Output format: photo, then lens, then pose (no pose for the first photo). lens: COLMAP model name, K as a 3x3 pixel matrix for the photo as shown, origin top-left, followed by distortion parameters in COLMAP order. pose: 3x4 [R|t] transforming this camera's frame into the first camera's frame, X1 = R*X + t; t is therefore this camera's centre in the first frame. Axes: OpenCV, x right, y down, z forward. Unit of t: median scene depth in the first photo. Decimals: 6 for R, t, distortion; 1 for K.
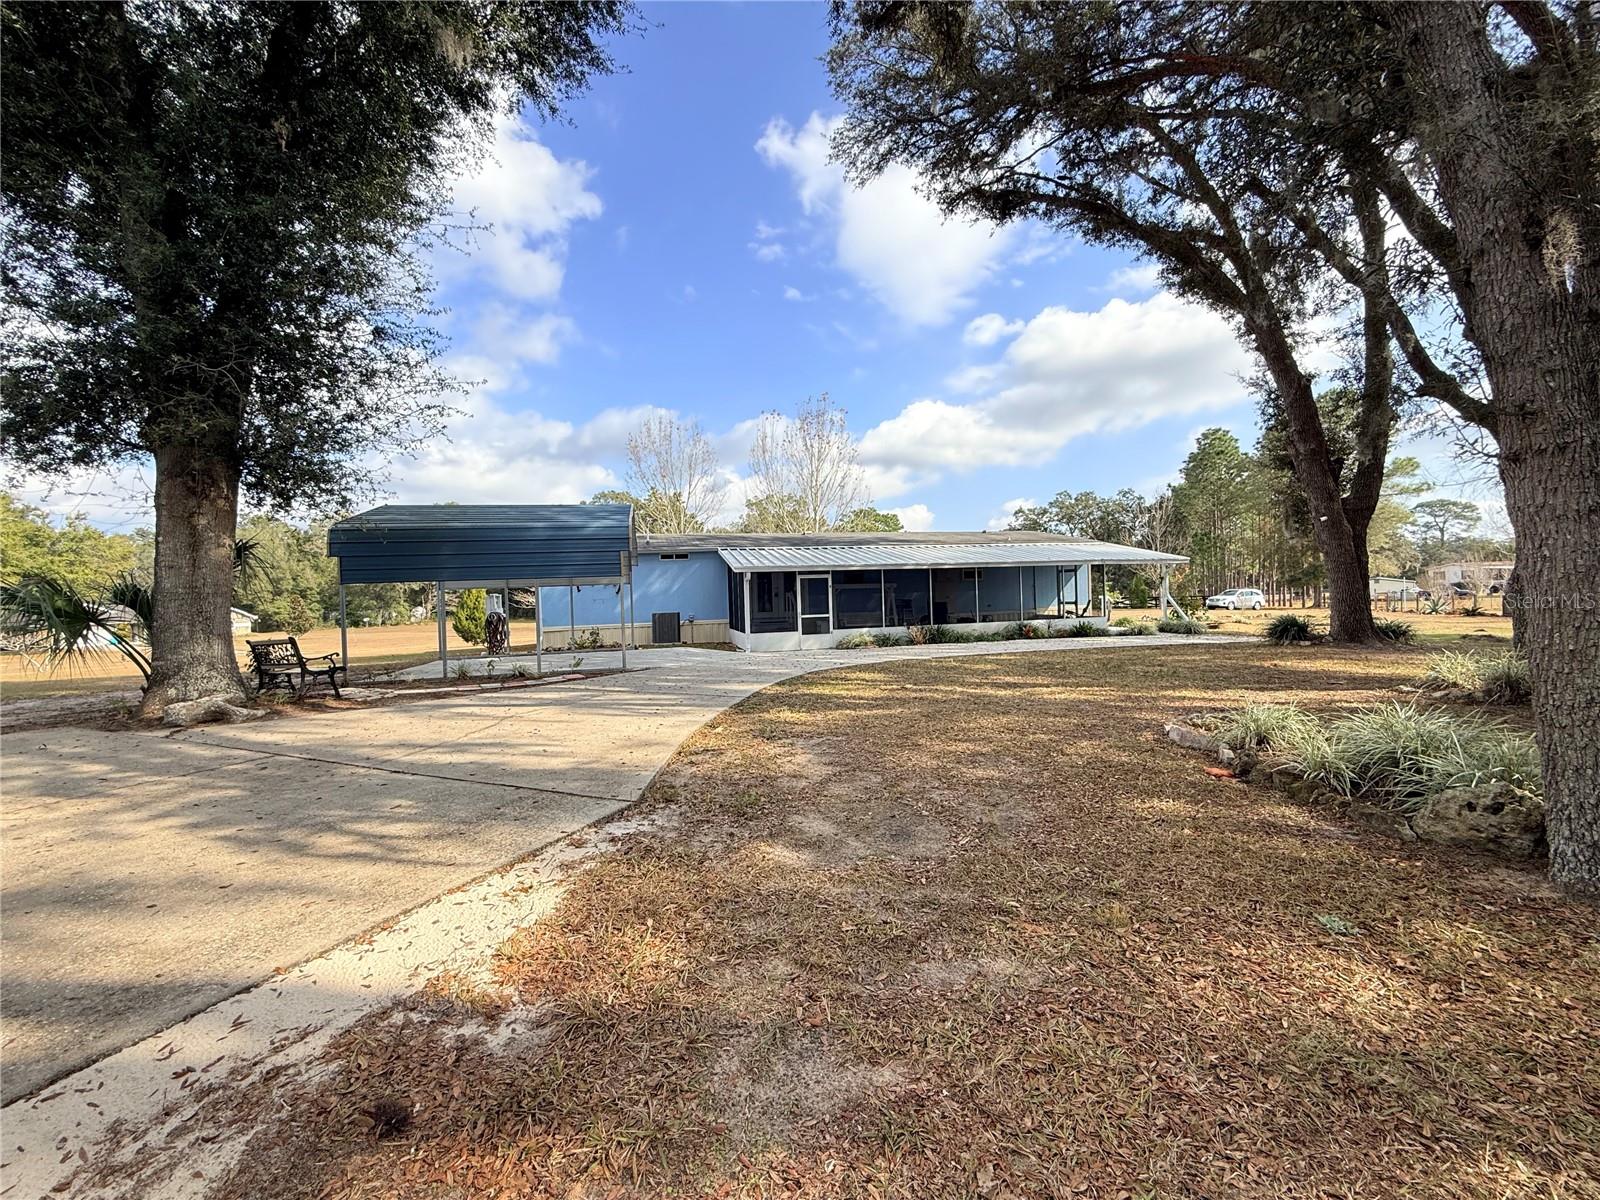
lens RADIAL K [[637.8, 0, 800.0], [0, 637.8, 600.0], [0, 0, 1]] dist [-0.000265, -0.000192]
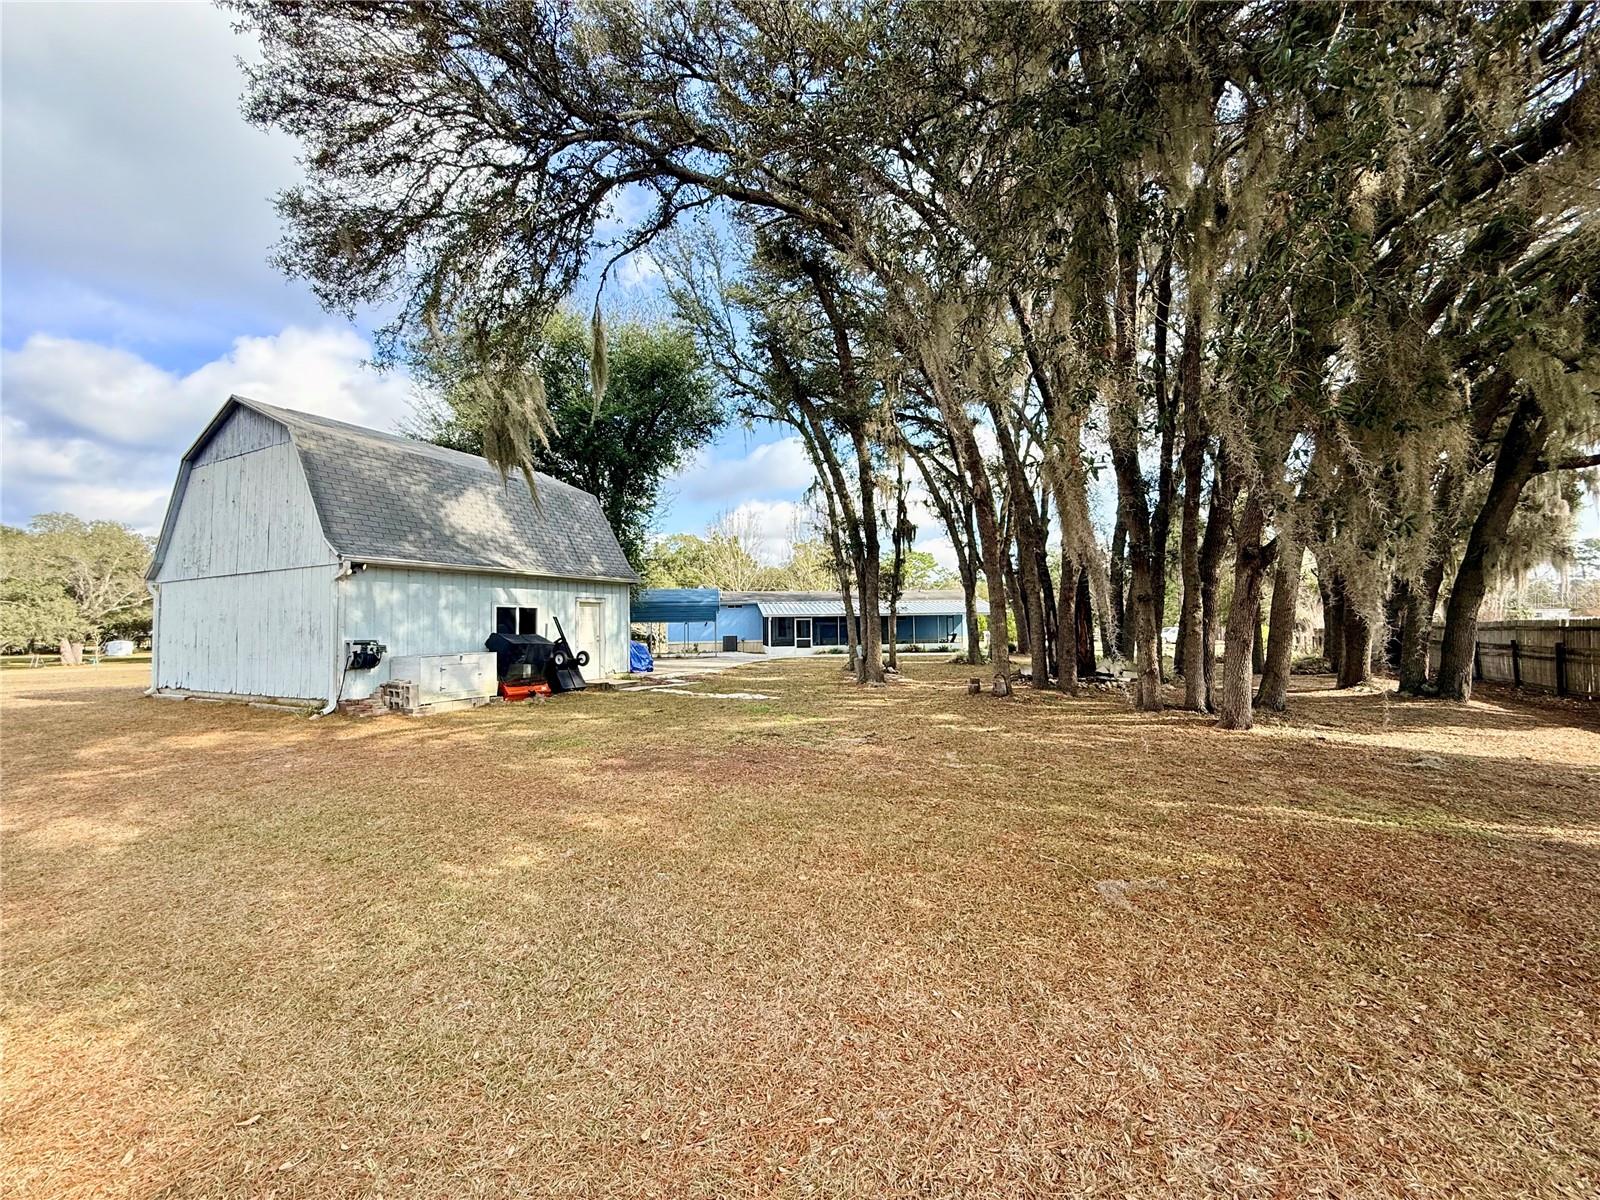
lens RADIAL K [[637.8, 0, 800.0], [0, 637.8, 600.0], [0, 0, 1]] dist [-0.000265, -0.000192]
pose [[0.996242, 0.015720, -0.085170, 0.345044], [-0.020131, 0.998486, -0.051183, 0.011174], [0.084236, 0.052705, 0.995051, -1.918278]]
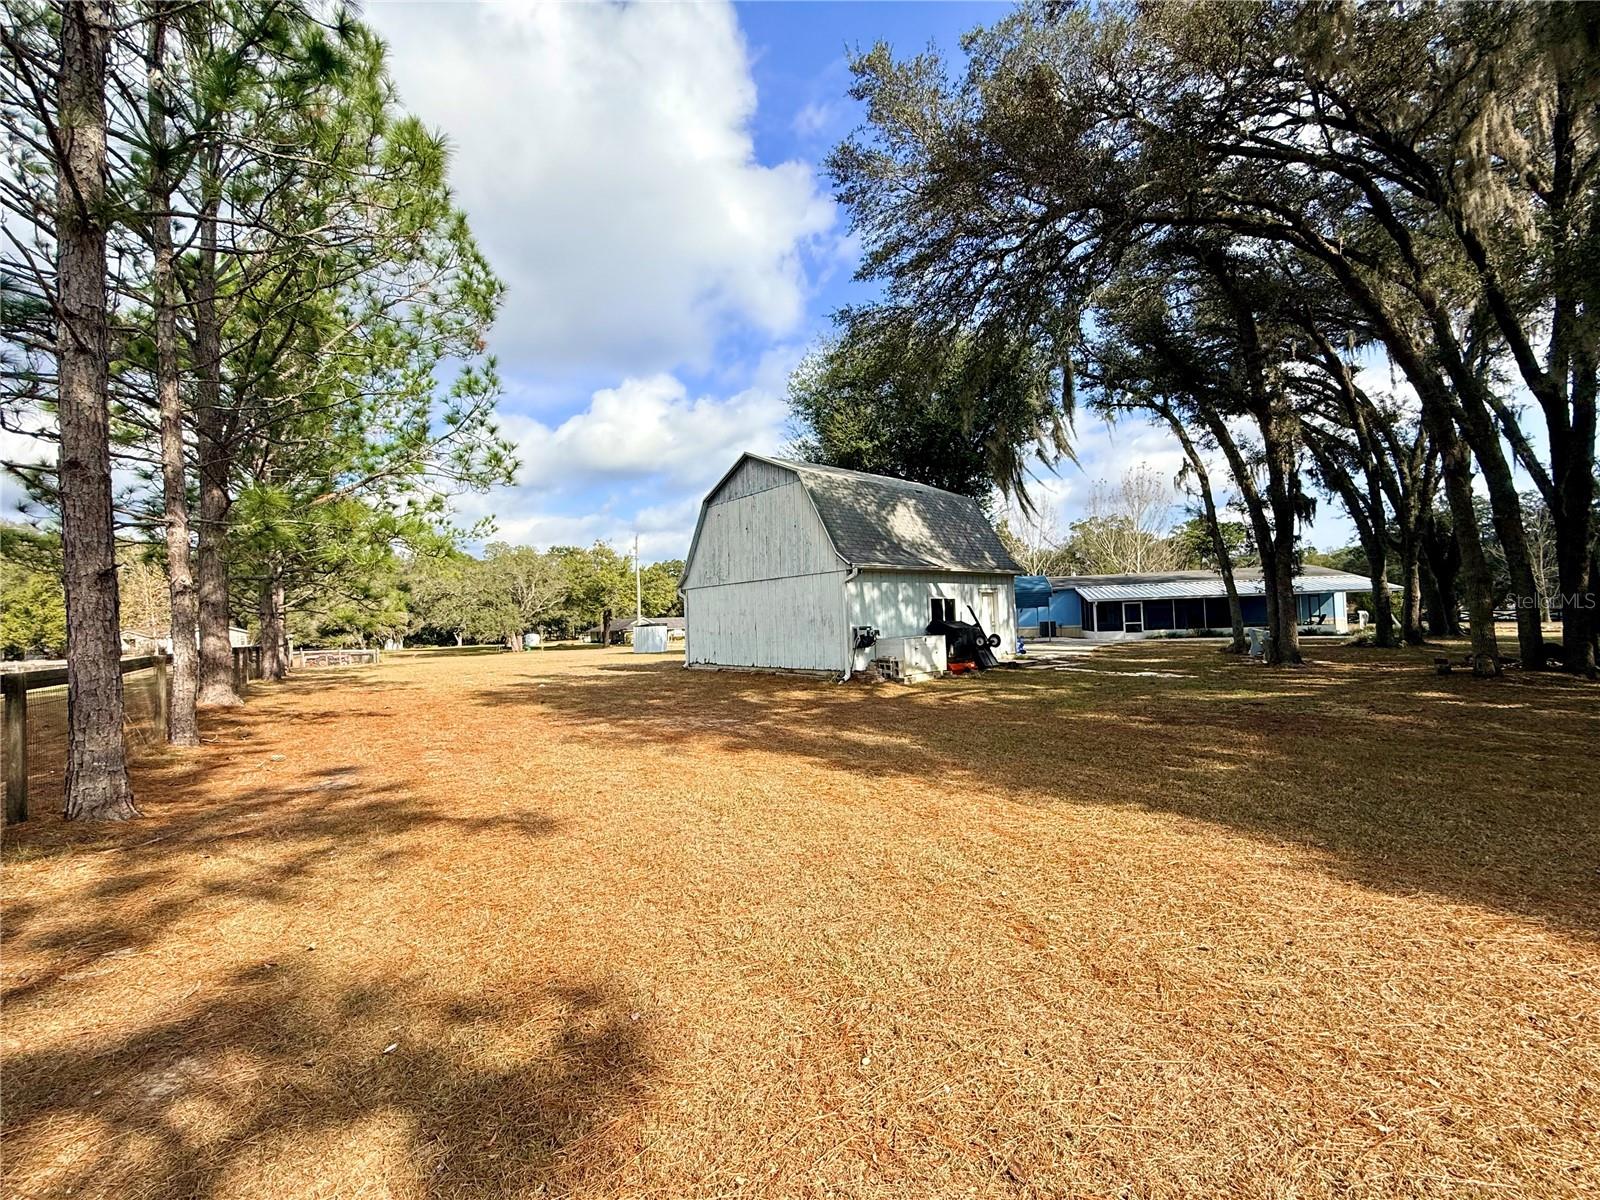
lens RADIAL K [[637.8, 0, 800.0], [0, 637.8, 600.0], [0, 0, 1]] dist [-0.000265, -0.000192]
pose [[0.889836, -0.011877, -0.456126, 0.012928], [-0.001216, 0.999596, -0.028401, 0.020829], [0.456279, 0.025826, 0.889462, -2.293949]]
